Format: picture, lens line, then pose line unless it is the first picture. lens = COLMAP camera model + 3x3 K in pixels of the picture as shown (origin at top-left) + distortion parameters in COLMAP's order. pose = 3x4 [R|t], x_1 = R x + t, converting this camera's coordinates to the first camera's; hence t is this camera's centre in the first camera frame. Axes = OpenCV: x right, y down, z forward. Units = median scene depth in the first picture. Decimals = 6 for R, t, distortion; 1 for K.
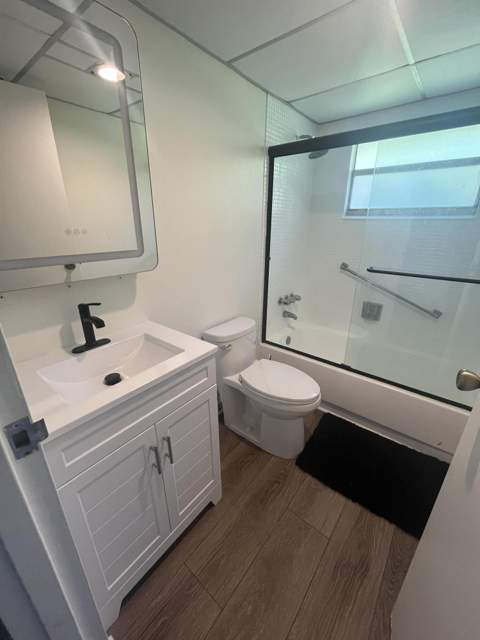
lens RADIAL K [[260.0, 0, 240.5], [0, 260.0, 322.5], [0, 0, 1]] dist [-0.004993, -0.000464]
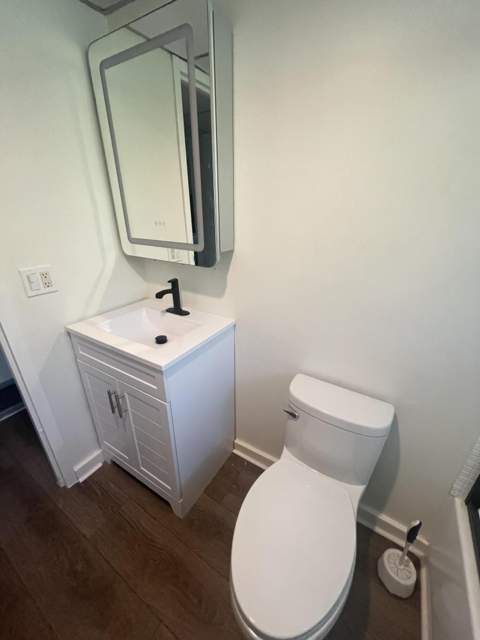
lens RADIAL K [[260.0, 0, 239.4], [0, 260.0, 318.3], [0, 0, 1]] dist [-0.004993, -0.000464]
pose [[0.117389, 0.392200, -0.912359, 0.588262], [-0.346597, 0.877122, 0.332457, -0.374390], [0.930640, 0.277194, 0.238900, 0.889302]]
